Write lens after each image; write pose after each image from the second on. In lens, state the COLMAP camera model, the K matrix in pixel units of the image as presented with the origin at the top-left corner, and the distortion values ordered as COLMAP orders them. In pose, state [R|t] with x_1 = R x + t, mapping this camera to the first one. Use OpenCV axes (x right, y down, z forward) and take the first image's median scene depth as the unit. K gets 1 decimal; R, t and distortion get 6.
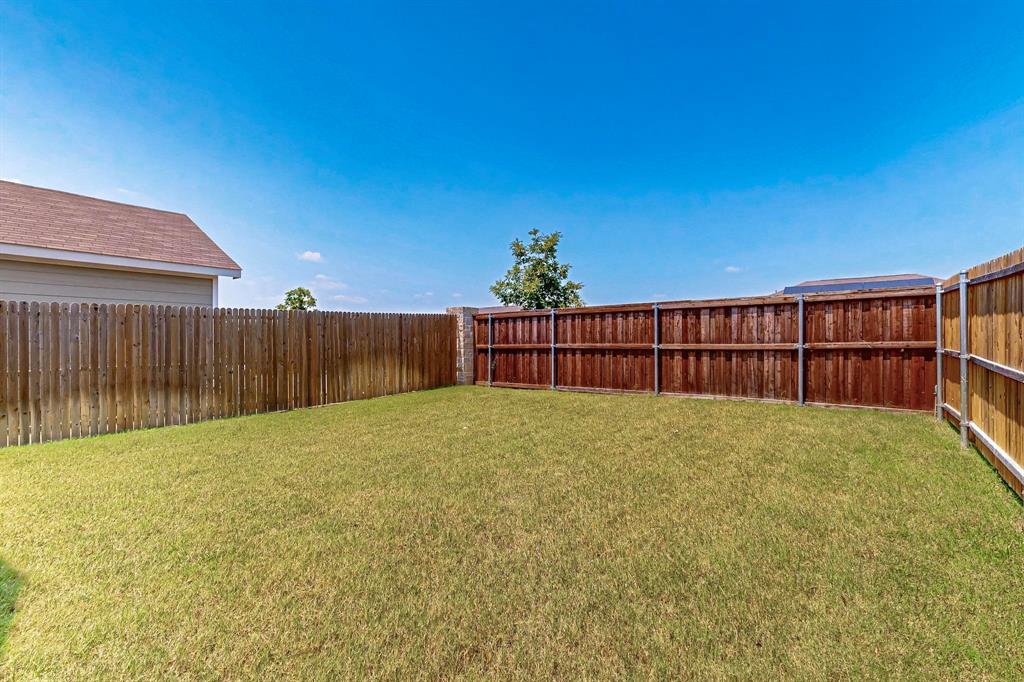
lens RADIAL K [[447.1, 0, 519.9], [0, 447.1, 341.3], [0, 0, 1]] dist [0.000680, 0.000062]
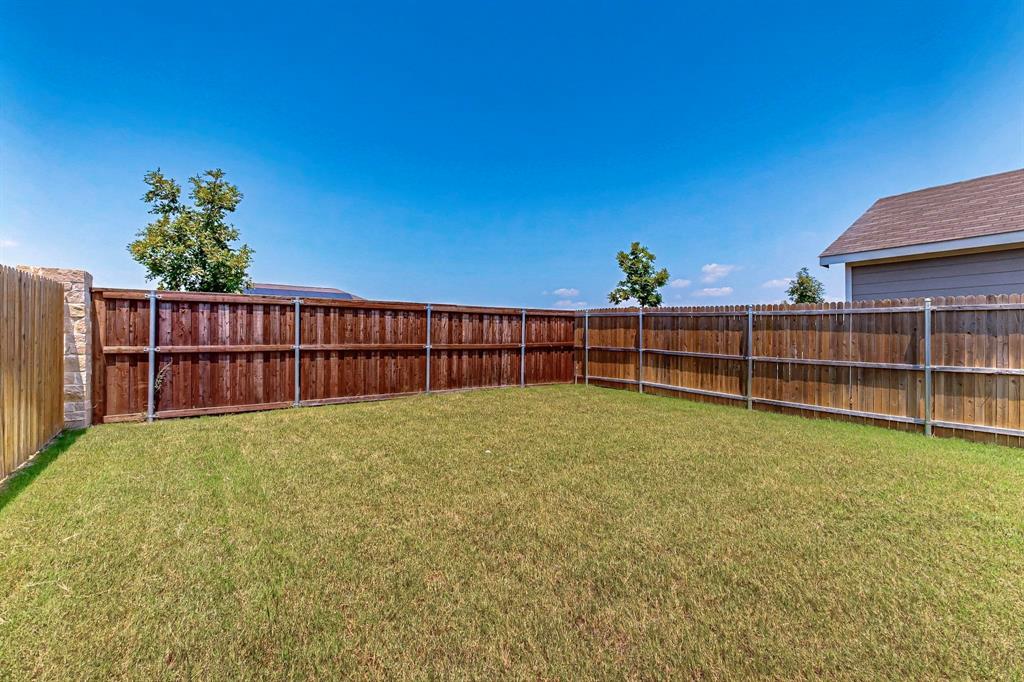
lens RADIAL K [[447.1, 0, 516.3], [0, 447.1, 341.5], [0, 0, 1]] dist [0.000680, 0.000062]
pose [[0.283103, 0.004815, 0.959077, -0.568817], [-0.002413, 0.999988, -0.004308, 0.003416], [-0.959086, -0.001095, 0.283111, 0.476057]]
